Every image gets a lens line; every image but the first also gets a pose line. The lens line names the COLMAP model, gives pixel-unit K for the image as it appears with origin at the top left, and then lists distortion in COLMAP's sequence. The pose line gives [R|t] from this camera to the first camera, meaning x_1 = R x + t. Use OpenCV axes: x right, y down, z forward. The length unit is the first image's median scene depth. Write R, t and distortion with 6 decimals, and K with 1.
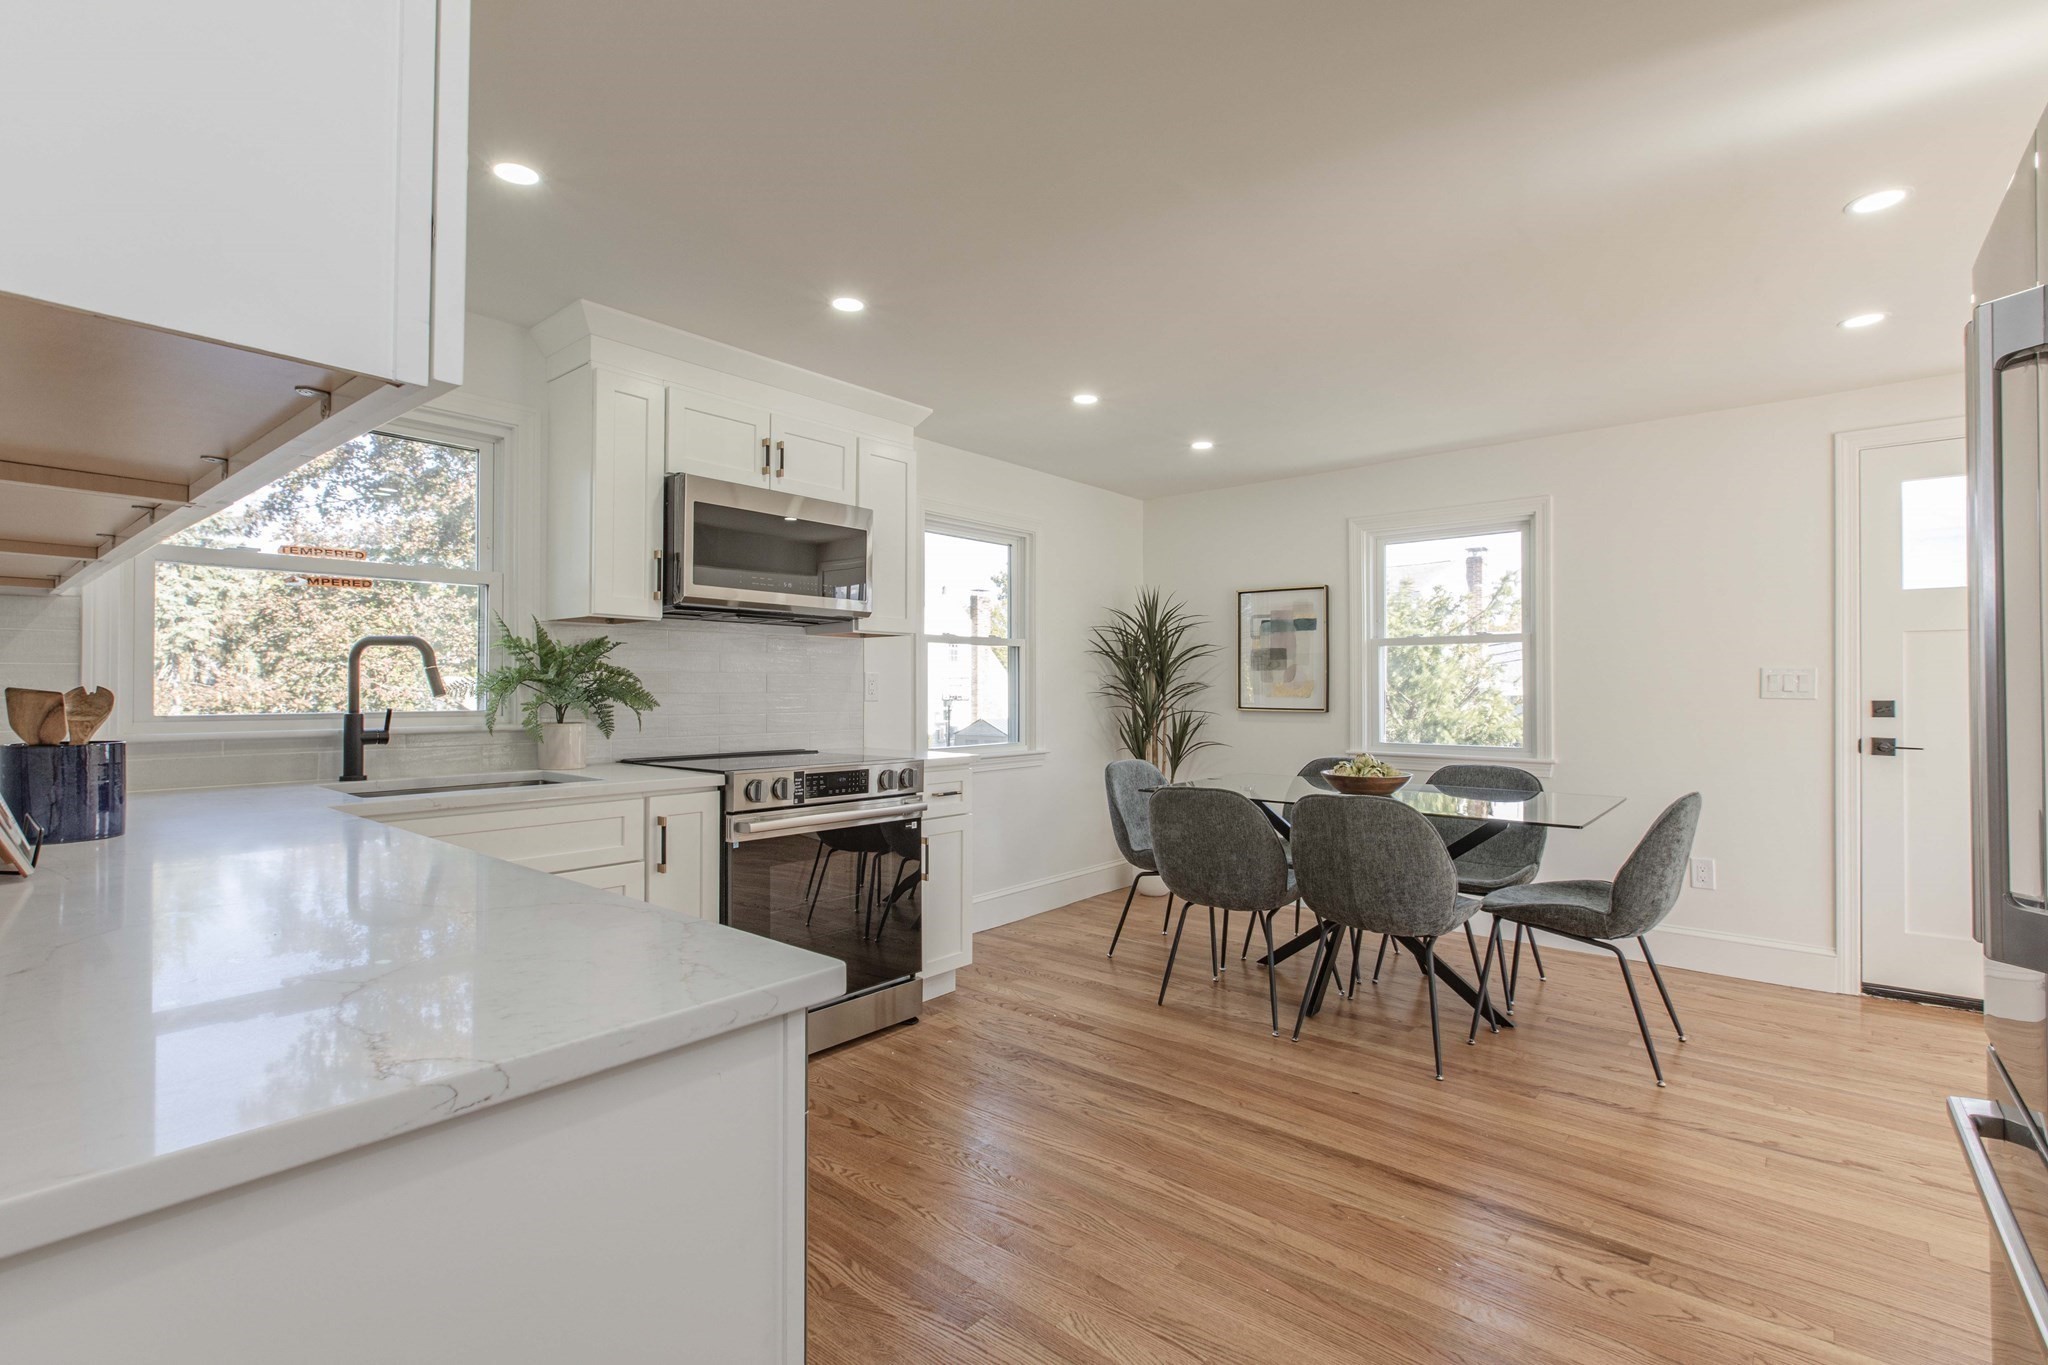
lens RADIAL K [[932.4, 0, 1025.3], [0, 932.4, 677.5], [0, 0, 1]] dist [0.001190, -0.000424]
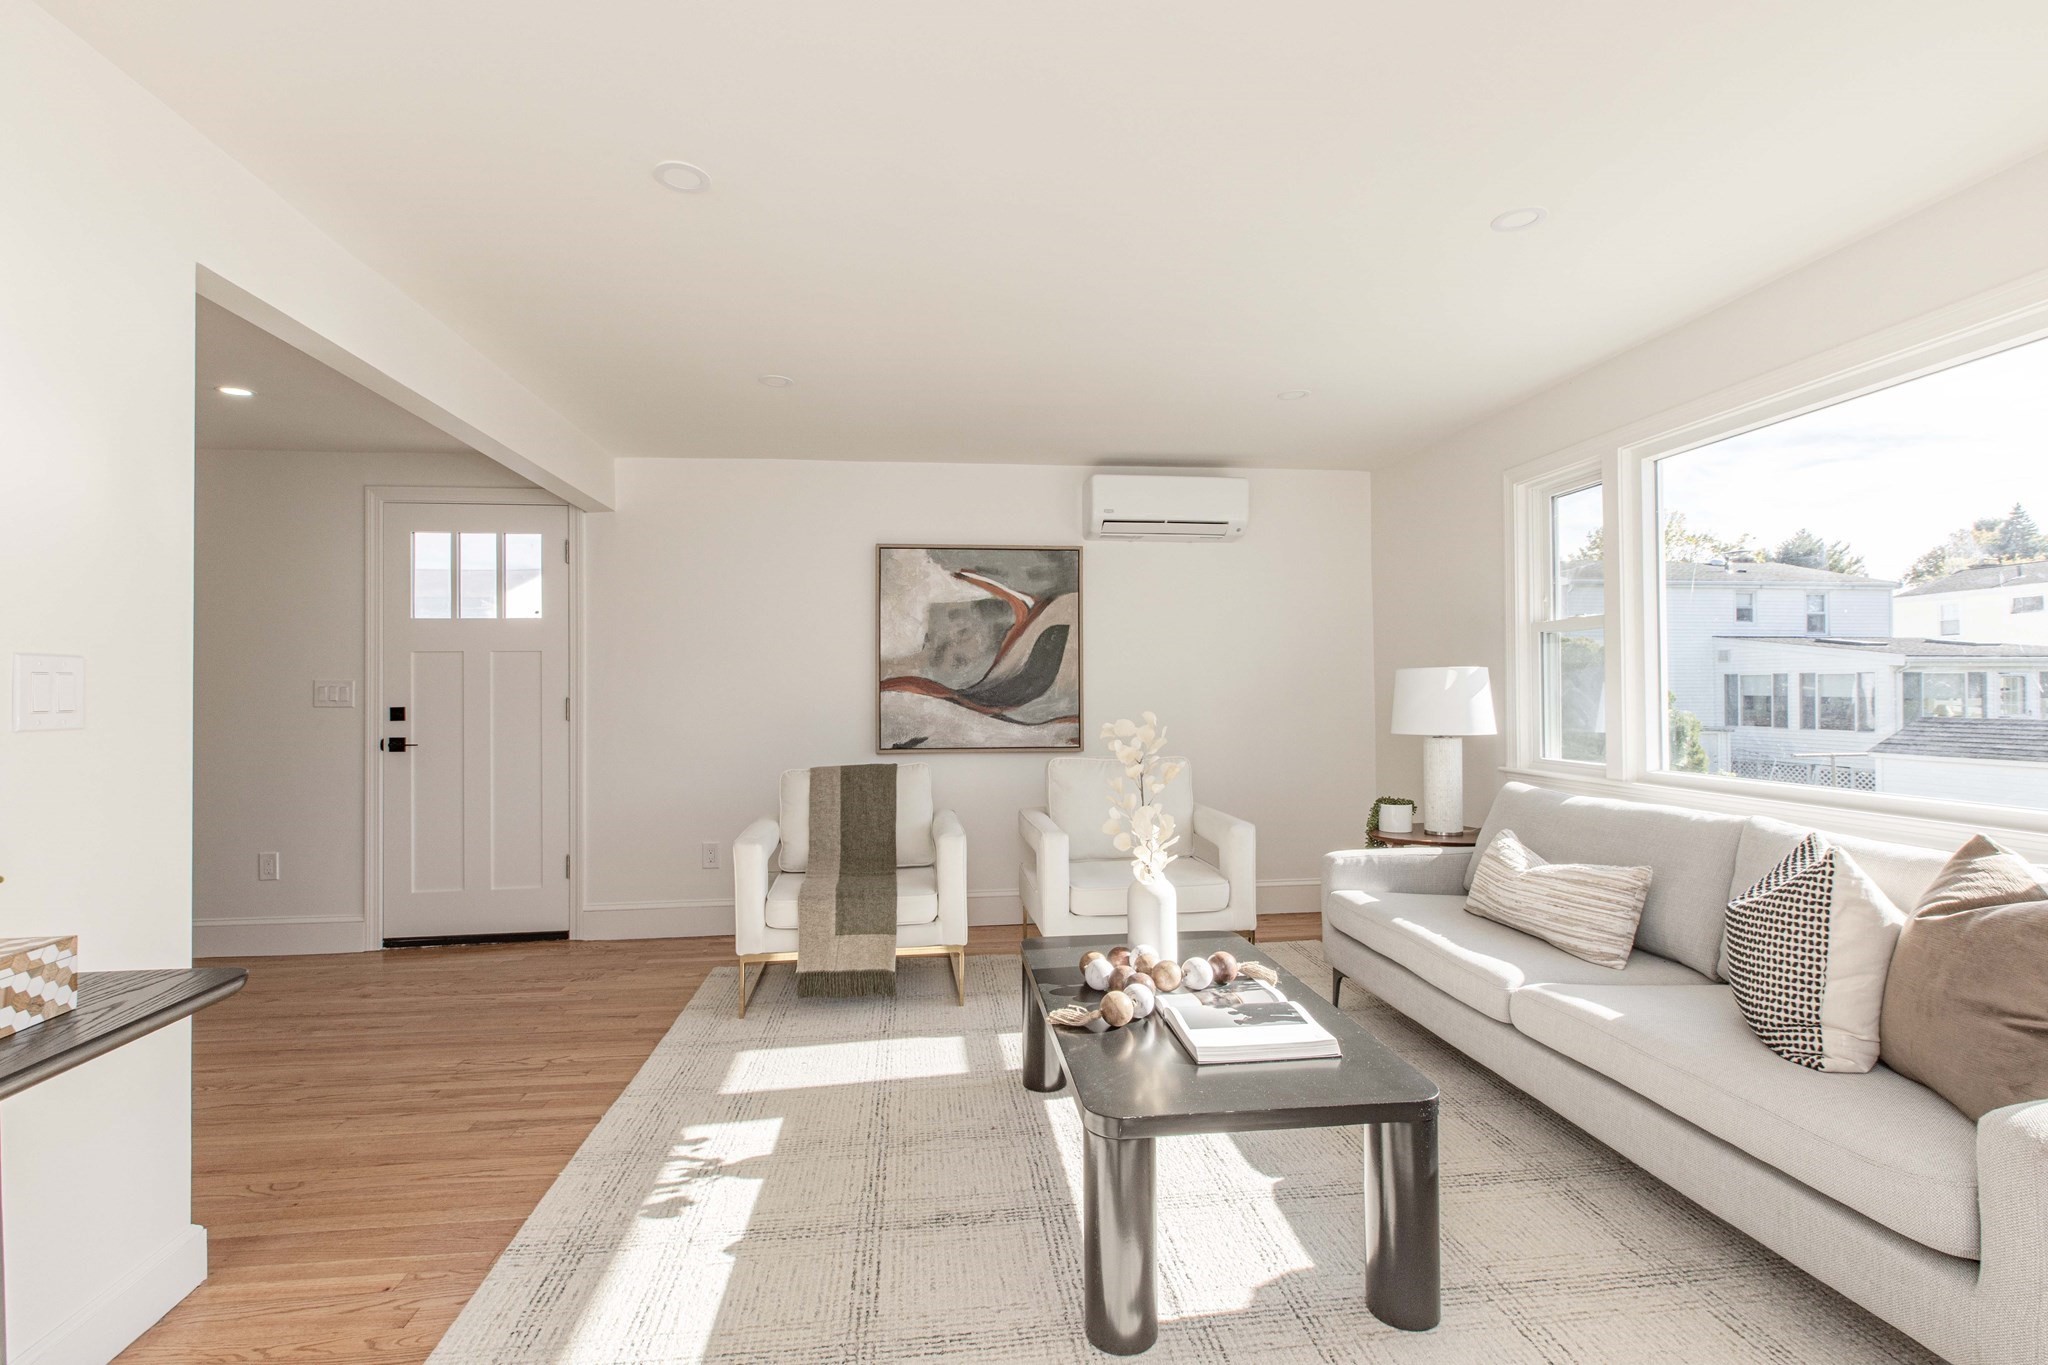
lens RADIAL K [[932.4, 0, 1015.7], [0, 932.4, 683.8], [0, 0, 1]] dist [0.001190, -0.000424]
pose [[0.700934, -0.004085, 0.713214, 0.565949], [0.006160, 0.999981, -0.000327, -0.000960], [-0.713199, 0.004623, 0.700946, -0.417200]]
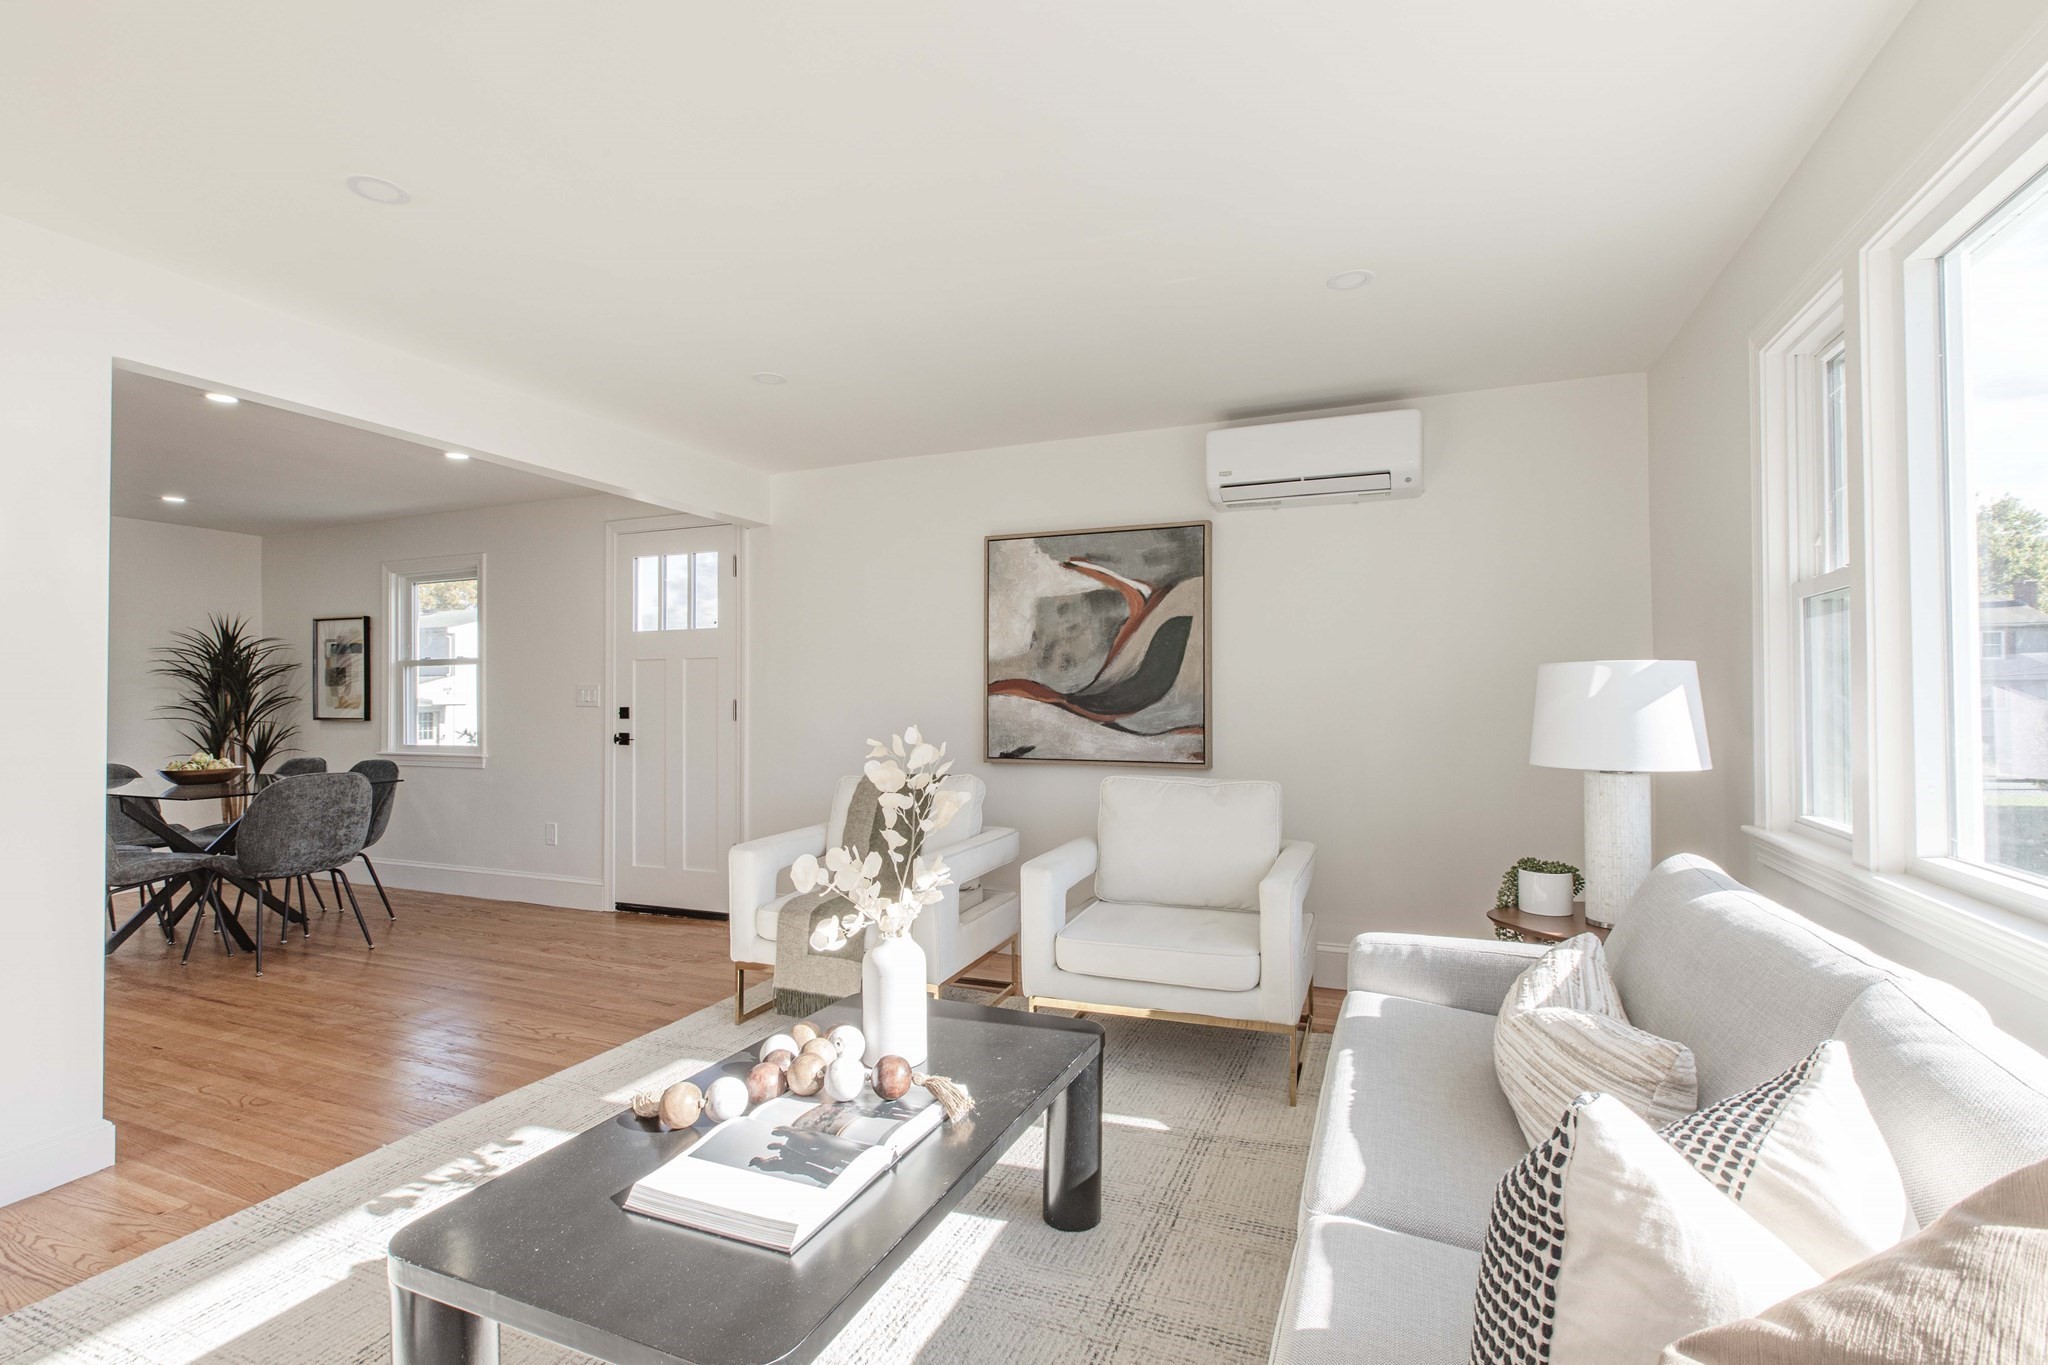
lens RADIAL K [[932.4, 0, 1024.5], [0, 932.4, 689.1], [0, 0, 1]] dist [0.001190, -0.000424]
pose [[0.957107, -0.005190, 0.289689, 1.012791], [0.005387, 0.999985, 0.000116, 0.000079], [-0.289685, 0.001450, 0.957121, -0.527294]]
